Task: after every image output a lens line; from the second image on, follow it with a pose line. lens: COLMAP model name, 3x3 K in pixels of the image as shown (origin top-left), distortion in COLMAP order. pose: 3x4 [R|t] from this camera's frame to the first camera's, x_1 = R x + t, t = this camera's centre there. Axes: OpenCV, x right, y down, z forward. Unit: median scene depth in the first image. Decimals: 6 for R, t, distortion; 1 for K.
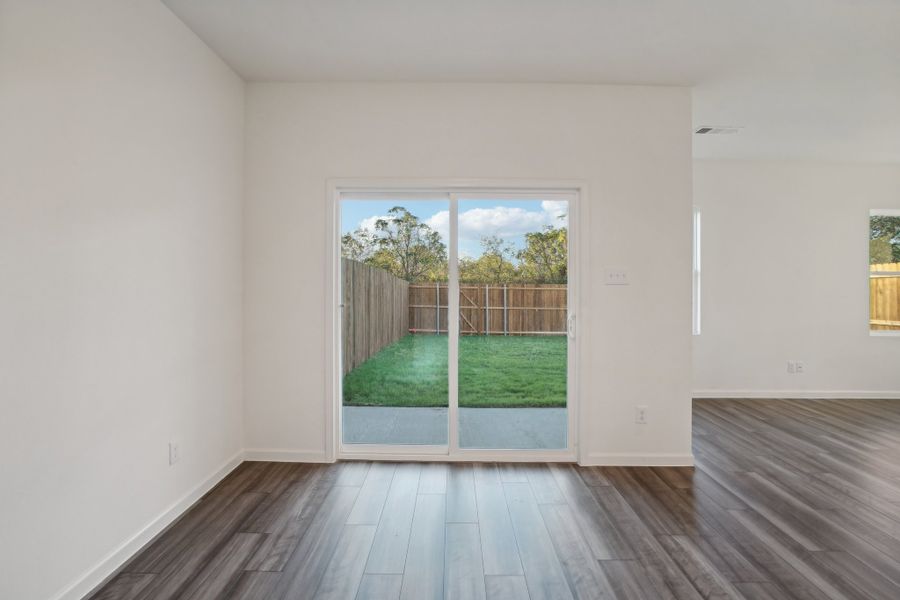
lens RADIAL K [[428.8, 0, 453.0], [0, 428.8, 273.9], [0, 0, 1]] dist [-0.019948, -0.000041]
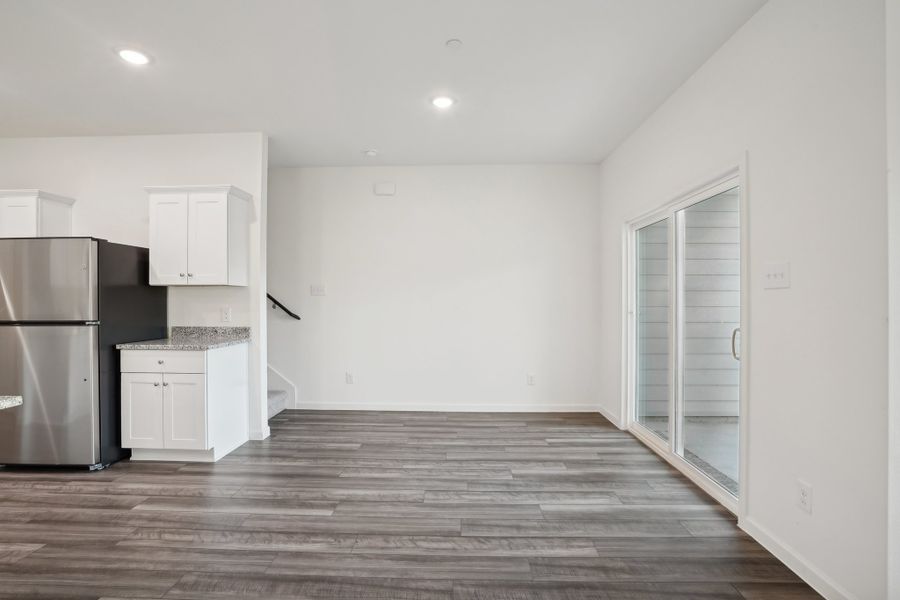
lens RADIAL K [[425.3, 0, 450.0], [0, 425.3, 296.4], [0, 0, 1]] dist [-0.021294, 0.000049]
pose [[-0.016534, -0.016964, -0.999719, 1.081186], [0.022368, 0.999600, -0.017332, 0.037666], [0.999613, -0.022648, -0.016147, 0.503010]]
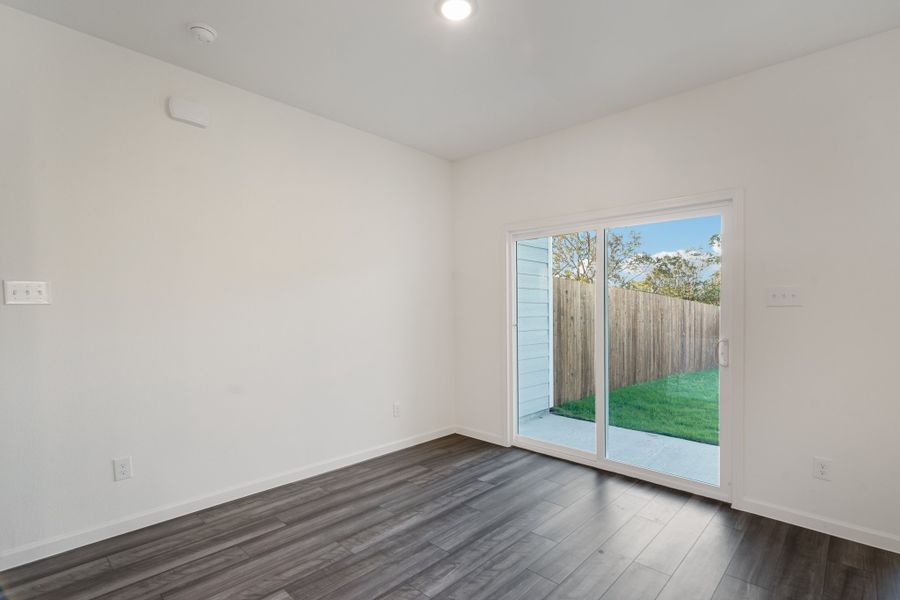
lens RADIAL K [[437.0, 0, 444.0], [0, 437.0, 307.8], [0, 0, 1]] dist [0.002600, 0.000327]
pose [[0.730050, -0.004920, -0.683376, 0.495168], [0.016974, 0.999796, 0.010935, 0.007116], [0.683183, -0.019583, 0.729985, -0.084255]]
